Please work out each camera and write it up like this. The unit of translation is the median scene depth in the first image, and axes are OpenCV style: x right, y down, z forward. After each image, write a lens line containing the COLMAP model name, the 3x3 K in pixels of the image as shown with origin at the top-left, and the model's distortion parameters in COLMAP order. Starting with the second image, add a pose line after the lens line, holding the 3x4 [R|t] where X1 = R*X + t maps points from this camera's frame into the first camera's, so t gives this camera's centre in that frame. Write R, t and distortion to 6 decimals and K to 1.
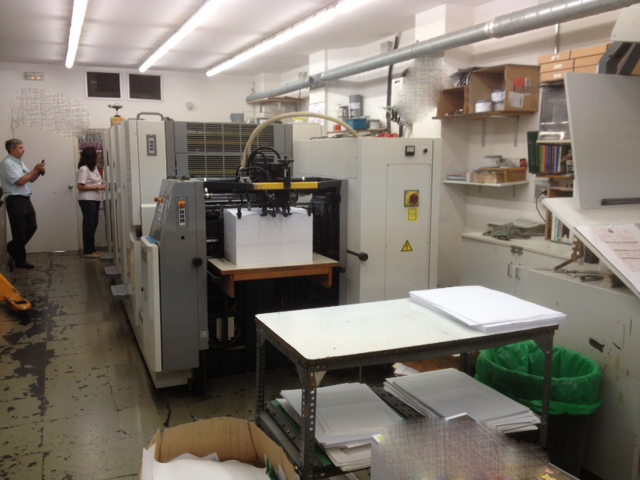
lens RADIAL K [[609.5, 0, 320.0], [0, 609.5, 240.0], [0, 0, 1]] dist [0.117536, -0.246501]
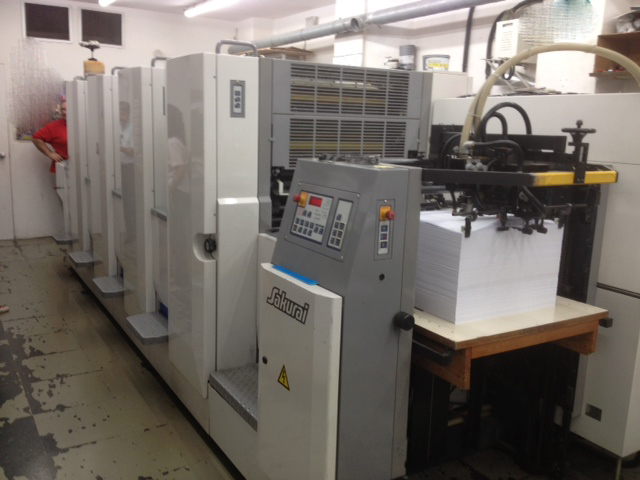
lens RADIAL K [[609.5, 0, 320.0], [0, 609.5, 240.0], [0, 0, 1]] dist [0.117536, -0.246501]
pose [[0.988734, -0.001301, 0.149680, -0.234714], [-0.005982, 0.998820, 0.048197, -0.039752], [-0.149566, -0.048550, 0.987559, 0.332957]]
